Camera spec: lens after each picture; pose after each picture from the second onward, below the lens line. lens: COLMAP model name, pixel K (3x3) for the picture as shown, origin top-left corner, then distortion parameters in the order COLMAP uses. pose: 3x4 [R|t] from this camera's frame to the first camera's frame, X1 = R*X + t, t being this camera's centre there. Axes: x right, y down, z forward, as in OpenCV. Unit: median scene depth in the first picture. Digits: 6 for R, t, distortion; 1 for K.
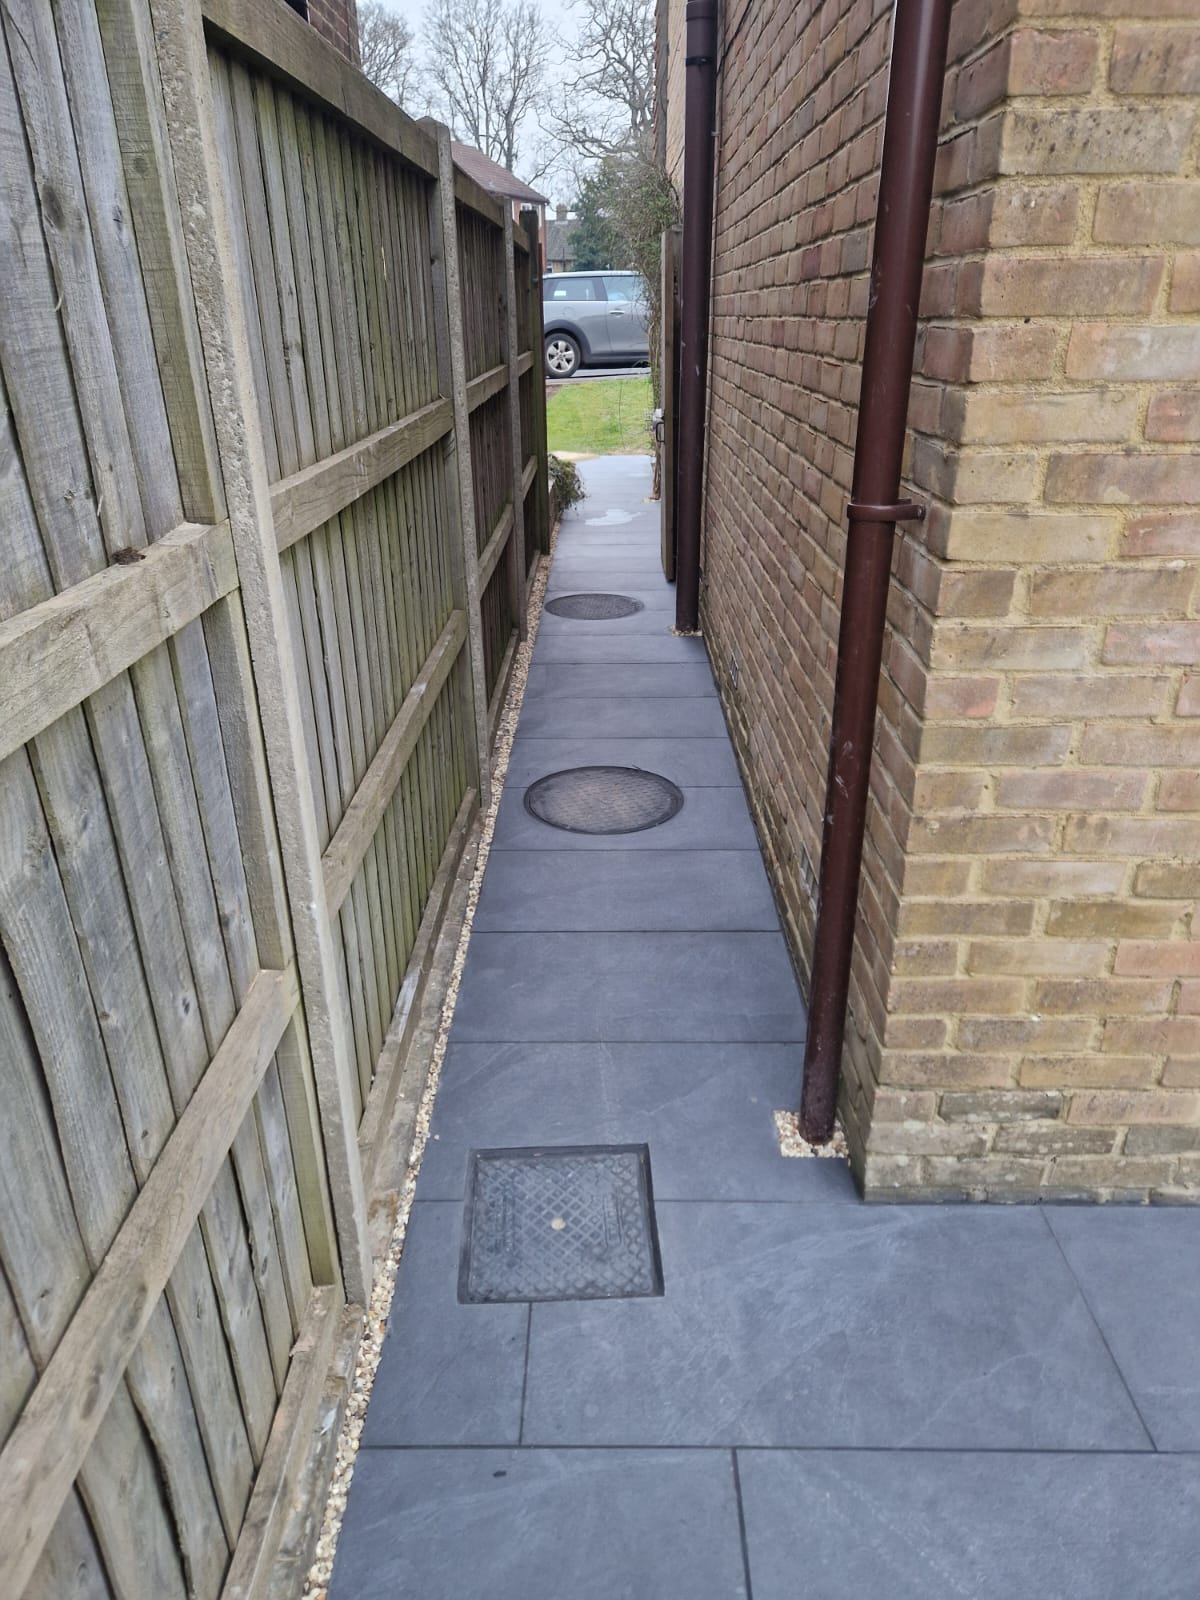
lens RADIAL K [[1039.1, 0, 609.0], [0, 1039.1, 786.9], [0, 0, 1]] dist [0.085475, -0.073282]
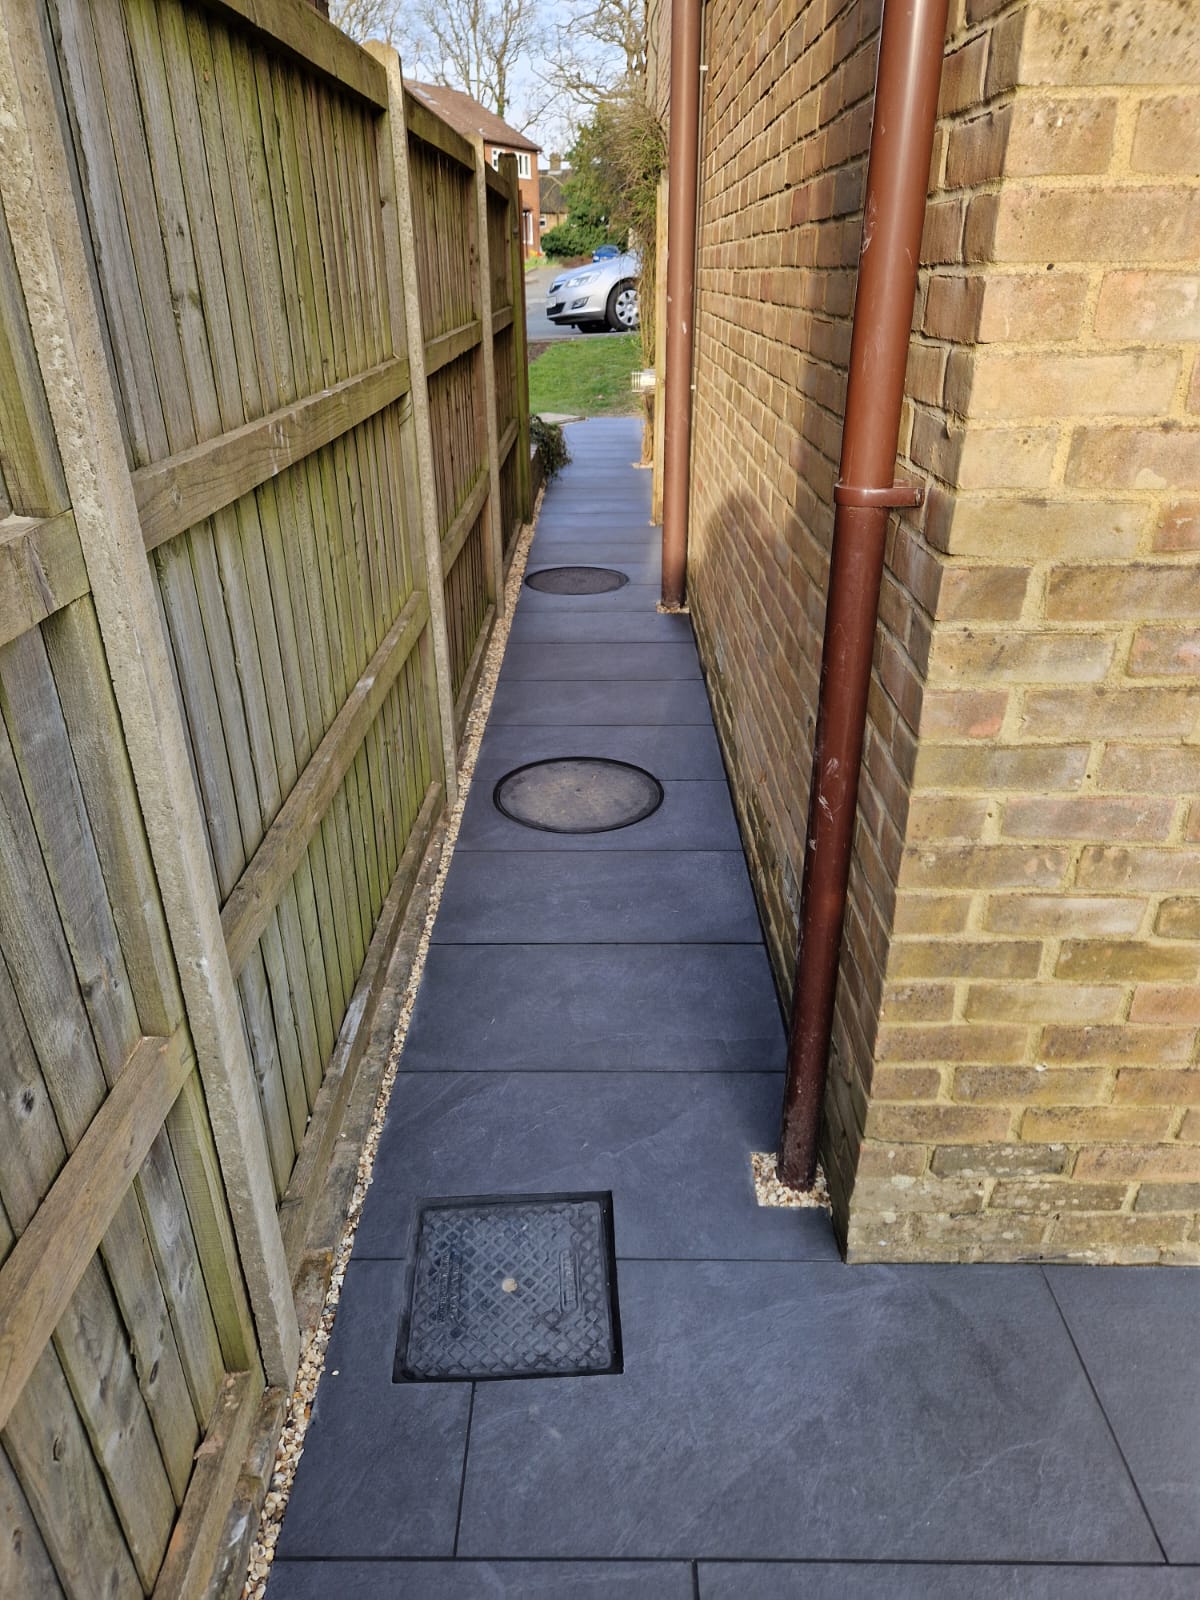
lens RADIAL K [[1053.4, 0, 602.3], [0, 1053.4, 801.4], [0, 0, 1]] dist [0.080571, -0.068582]
pose [[0.999998, 0.001193, 0.001352, 0.031953], [-0.001246, 0.999179, 0.040495, -0.041006], [-0.001303, -0.040497, 0.999179, 0.104522]]
